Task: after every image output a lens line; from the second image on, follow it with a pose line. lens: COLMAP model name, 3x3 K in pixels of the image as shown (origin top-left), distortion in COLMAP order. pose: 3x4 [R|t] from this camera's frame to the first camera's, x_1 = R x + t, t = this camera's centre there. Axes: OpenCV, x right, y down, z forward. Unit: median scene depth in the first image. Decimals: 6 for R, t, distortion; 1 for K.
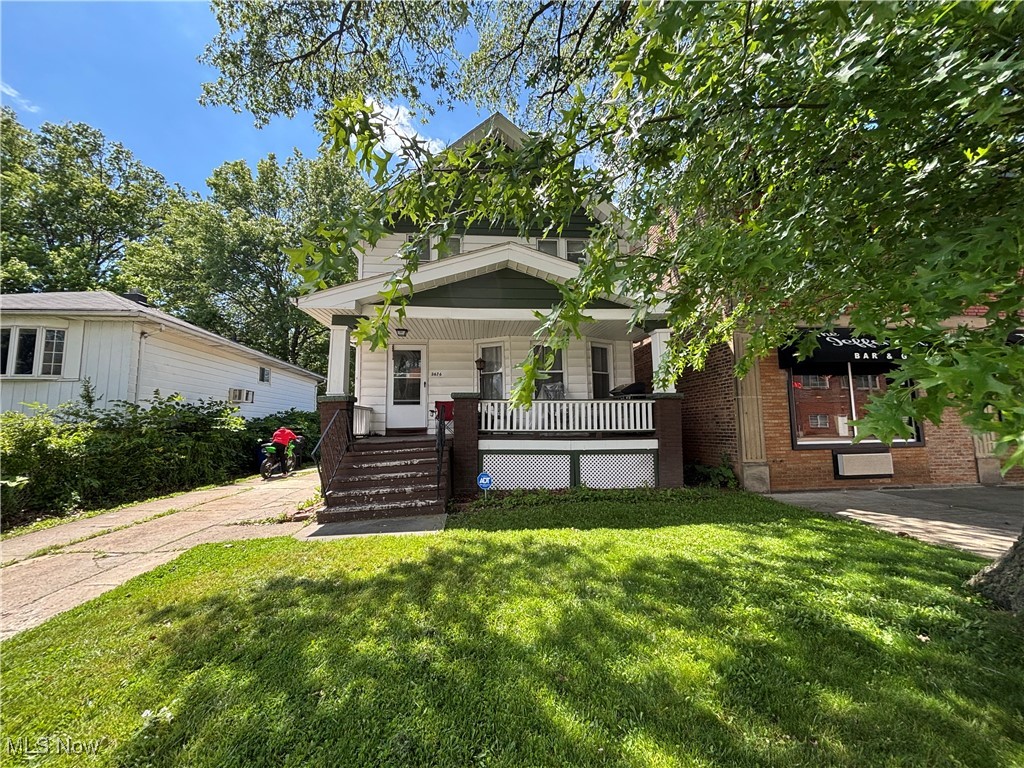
lens RADIAL K [[412.1, 0, 515.6], [0, 412.1, 383.6], [0, 0, 1]] dist [-0.000918, 0.001322]
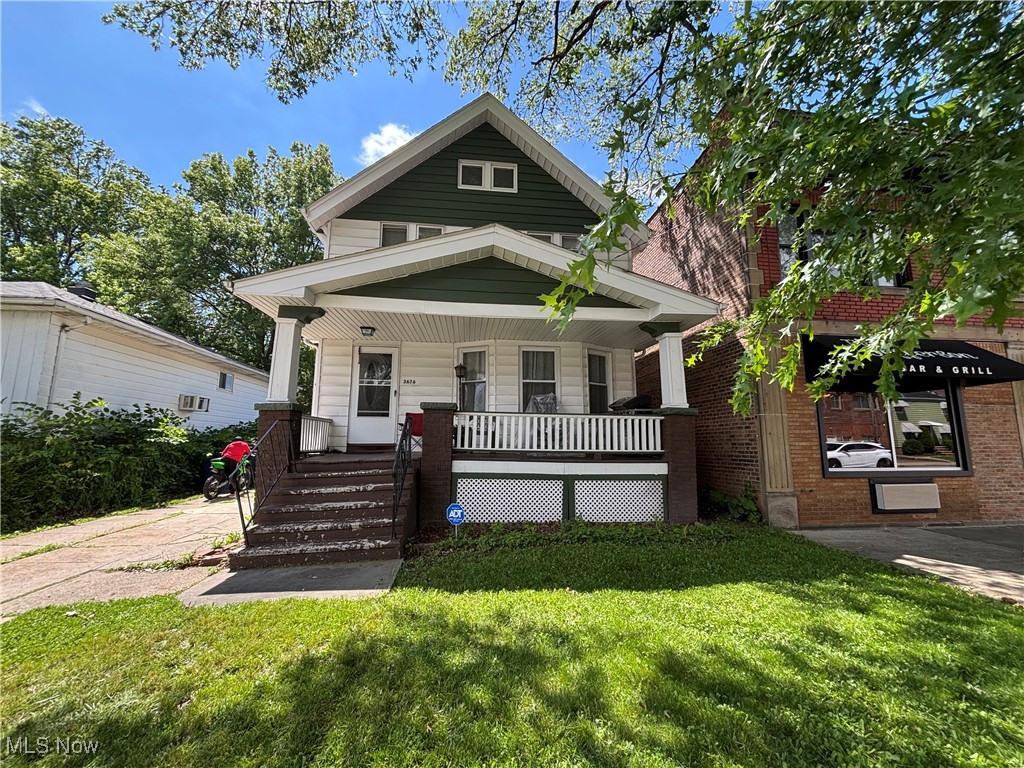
lens RADIAL K [[412.1, 0, 515.6], [0, 412.1, 383.2], [0, 0, 1]] dist [-0.000918, 0.001322]
pose [[0.999540, 0.020813, 0.022070, 0.013774], [-0.019947, 0.999050, -0.038752, 0.010973], [-0.022856, 0.038294, 0.999005, 0.157866]]
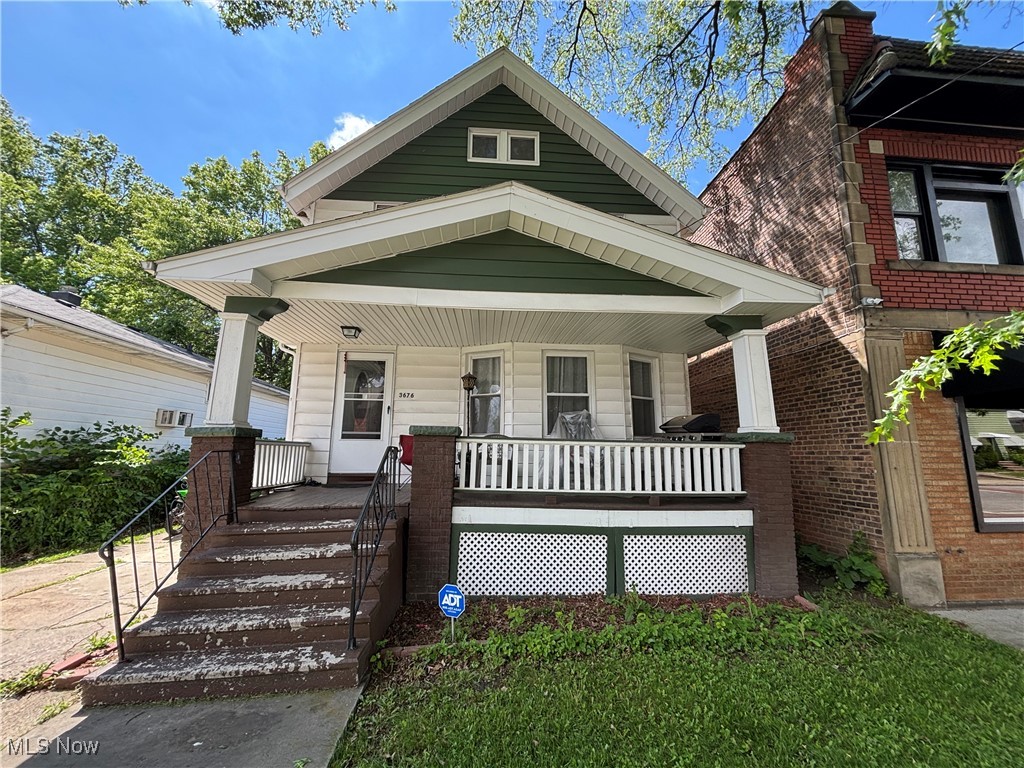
lens RADIAL K [[412.1, 0, 514.4], [0, 412.1, 383.3], [0, 0, 1]] dist [-0.000918, 0.001322]
pose [[0.999480, 0.018745, -0.026246, 0.009990], [-0.020296, 0.997984, -0.060132, -0.006325], [0.025066, 0.060633, 0.997845, 0.370775]]
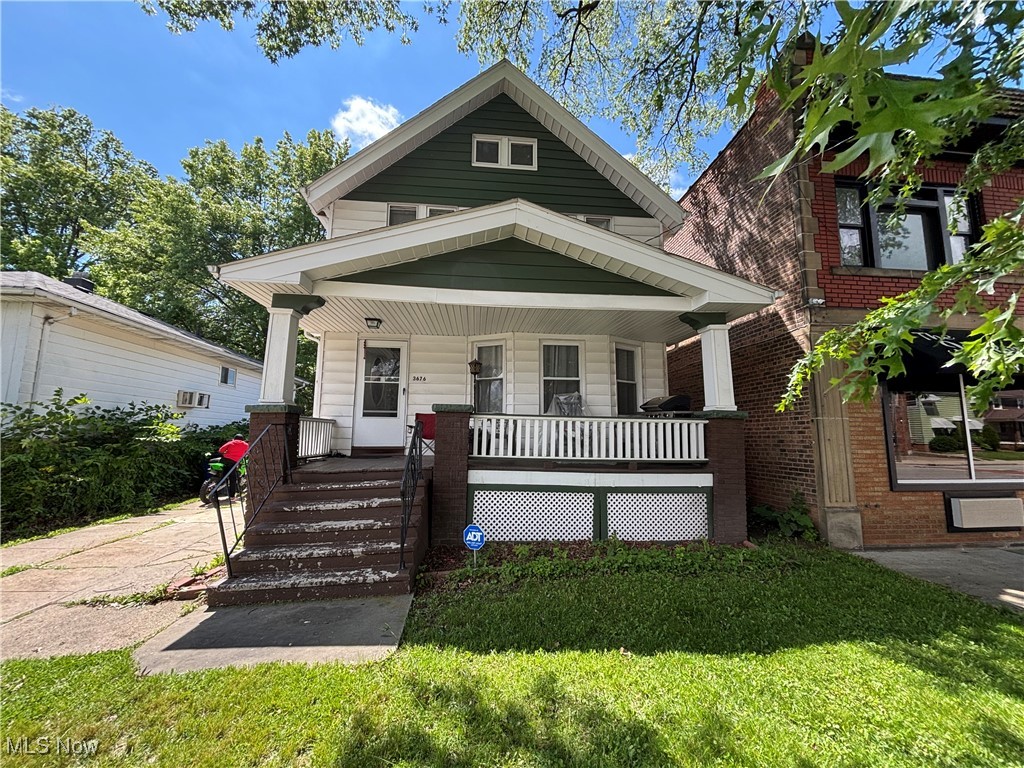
lens RADIAL K [[412.1, 0, 515.3], [0, 412.1, 382.9], [0, 0, 1]] dist [-0.000918, 0.001322]
pose [[0.999732, 0.023060, 0.001936, -0.011891], [-0.023012, 0.999496, -0.021855, -0.002465], [-0.002439, 0.021804, 0.999759, 0.254295]]
